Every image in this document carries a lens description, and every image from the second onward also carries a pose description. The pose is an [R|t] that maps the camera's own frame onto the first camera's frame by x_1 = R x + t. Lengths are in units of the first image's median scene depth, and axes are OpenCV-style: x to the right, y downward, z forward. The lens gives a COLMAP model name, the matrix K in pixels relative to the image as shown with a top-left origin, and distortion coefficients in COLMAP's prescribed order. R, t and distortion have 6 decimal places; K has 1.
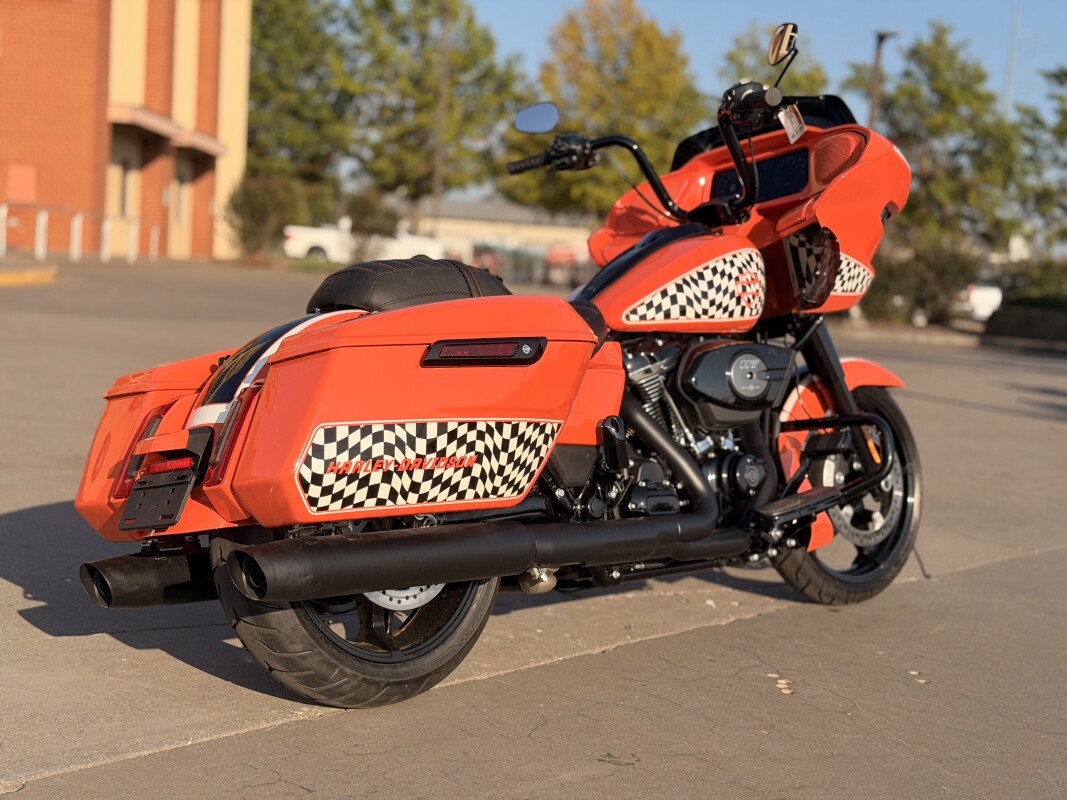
lens RADIAL K [[1439.8, 0, 533.5], [0, 1439.8, 400.0], [0, 0, 1]] dist [0.102426, 0.033295]
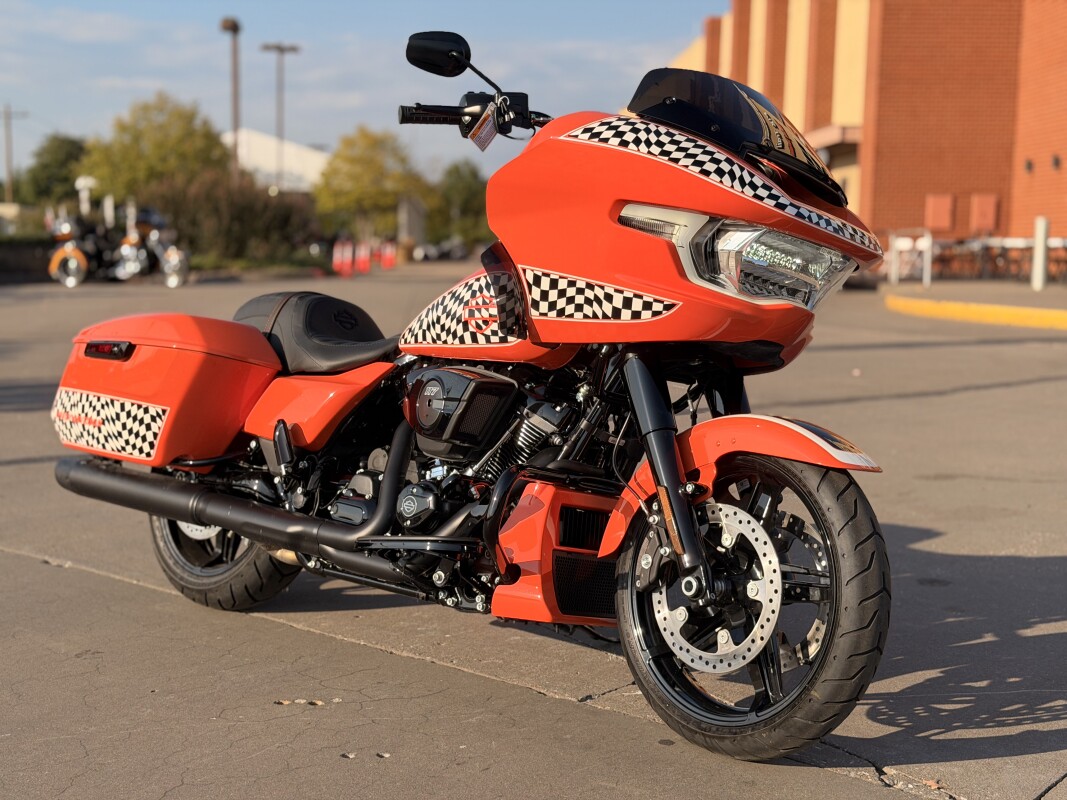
lens RADIAL K [[1439.8, 0, 533.5], [0, 1439.8, 400.0], [0, 0, 1]] dist [0.102426, 0.033295]
pose [[0.046957, 0.036370, -0.998235, 1.414330], [-0.103118, 0.994174, 0.031371, -0.071595], [0.993560, 0.101463, 0.050434, 1.306498]]
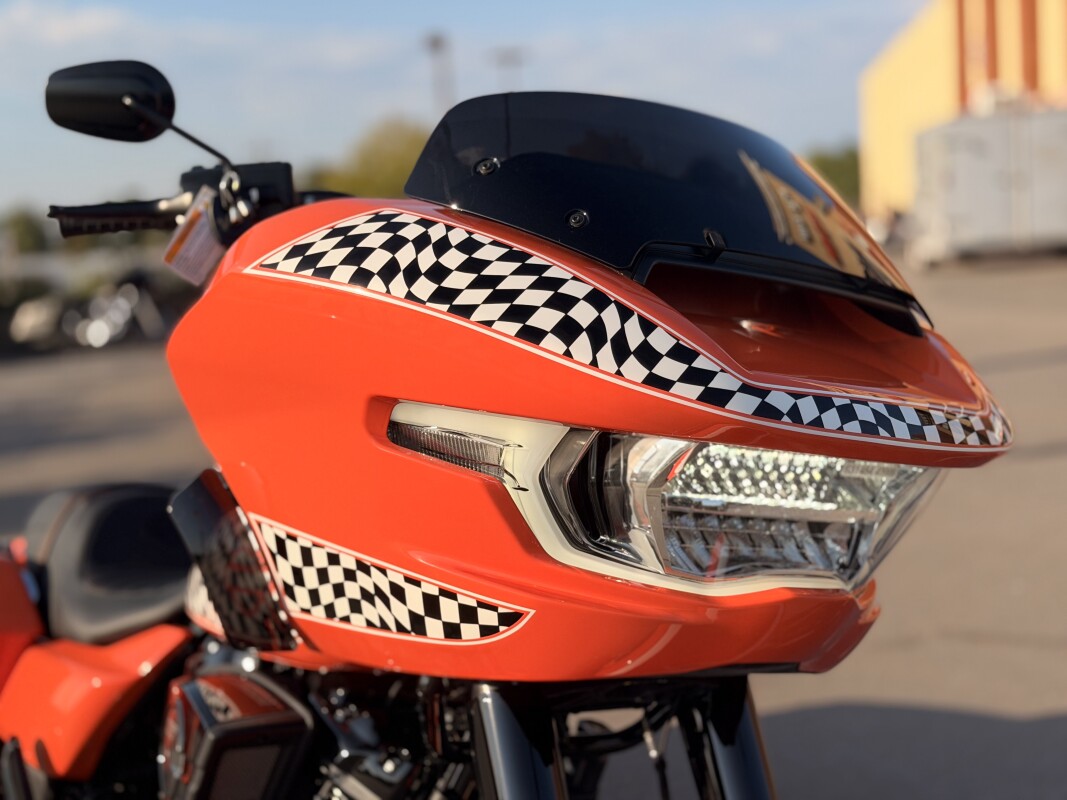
lens RADIAL K [[1484.4, 0, 556.4], [0, 1484.4, 400.4], [0, 0, 1]] dist [0.082235, 0.015834]
pose [[-0.107694, 0.039699, -0.993391, 0.837868], [-0.025523, 0.998763, 0.042680, -0.213117], [0.993856, 0.029950, -0.106547, 1.521565]]
